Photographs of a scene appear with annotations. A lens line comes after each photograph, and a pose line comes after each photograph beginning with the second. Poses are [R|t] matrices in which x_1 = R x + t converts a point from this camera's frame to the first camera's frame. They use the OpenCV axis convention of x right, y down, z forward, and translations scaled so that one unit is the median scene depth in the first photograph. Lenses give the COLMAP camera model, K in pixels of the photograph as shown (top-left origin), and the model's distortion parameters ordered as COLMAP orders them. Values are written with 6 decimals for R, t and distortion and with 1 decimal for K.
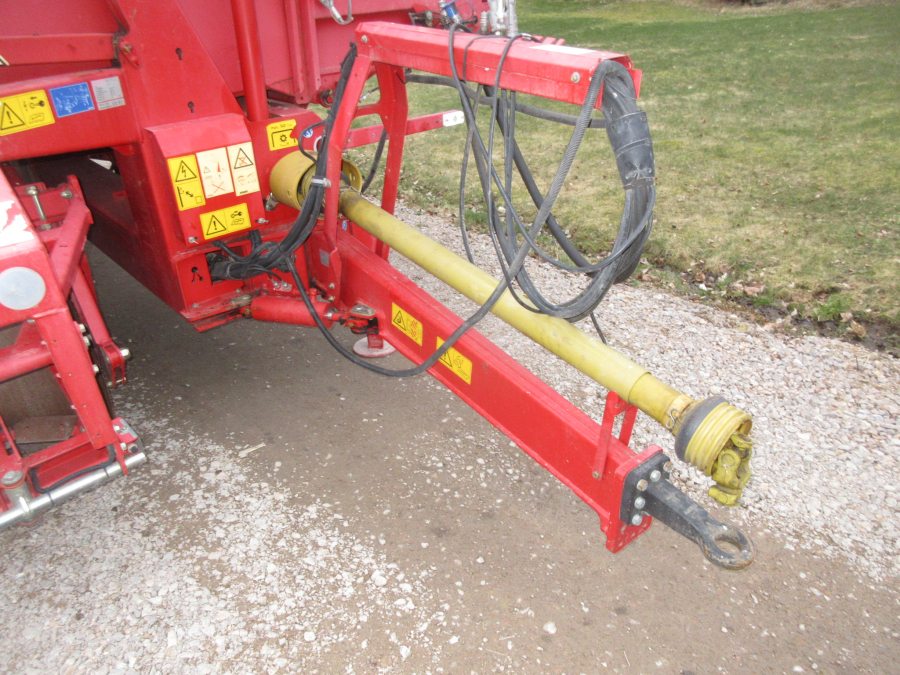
lens RADIAL K [[660.2, 0, 452.6], [0, 660.2, 335.6], [0, 0, 1]] dist [0.002295, 0.005629]
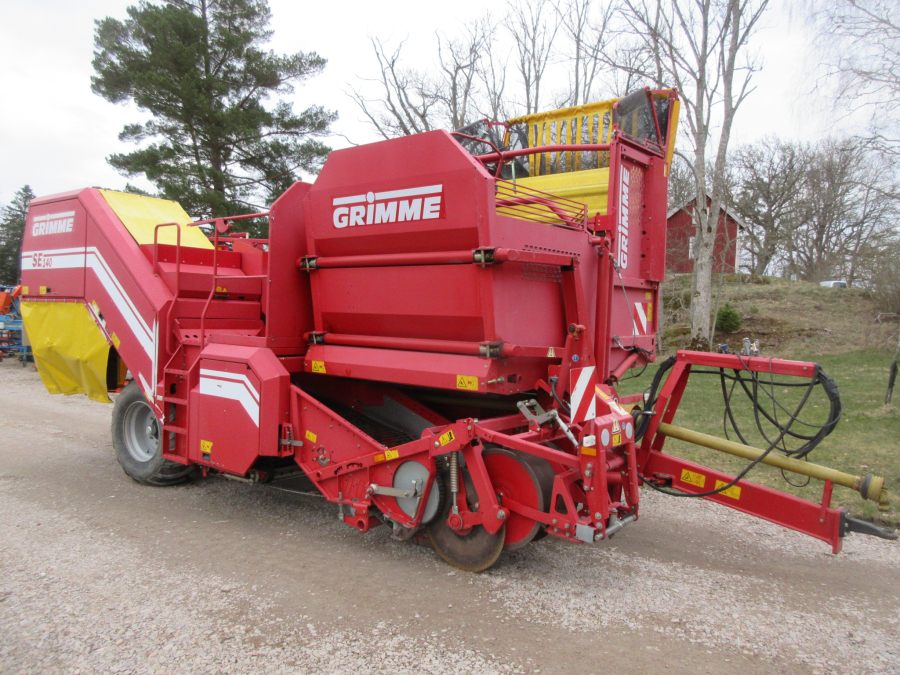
lens RADIAL K [[656.2, 0, 450.0], [0, 656.2, 337.5], [0, 0, 1]] dist [0.002234, 0.000885]
pose [[0.983294, 0.059559, 0.172002, -1.248666], [0.026061, 0.889152, -0.456869, 0.535552], [-0.180147, 0.453719, 0.872746, -0.929914]]
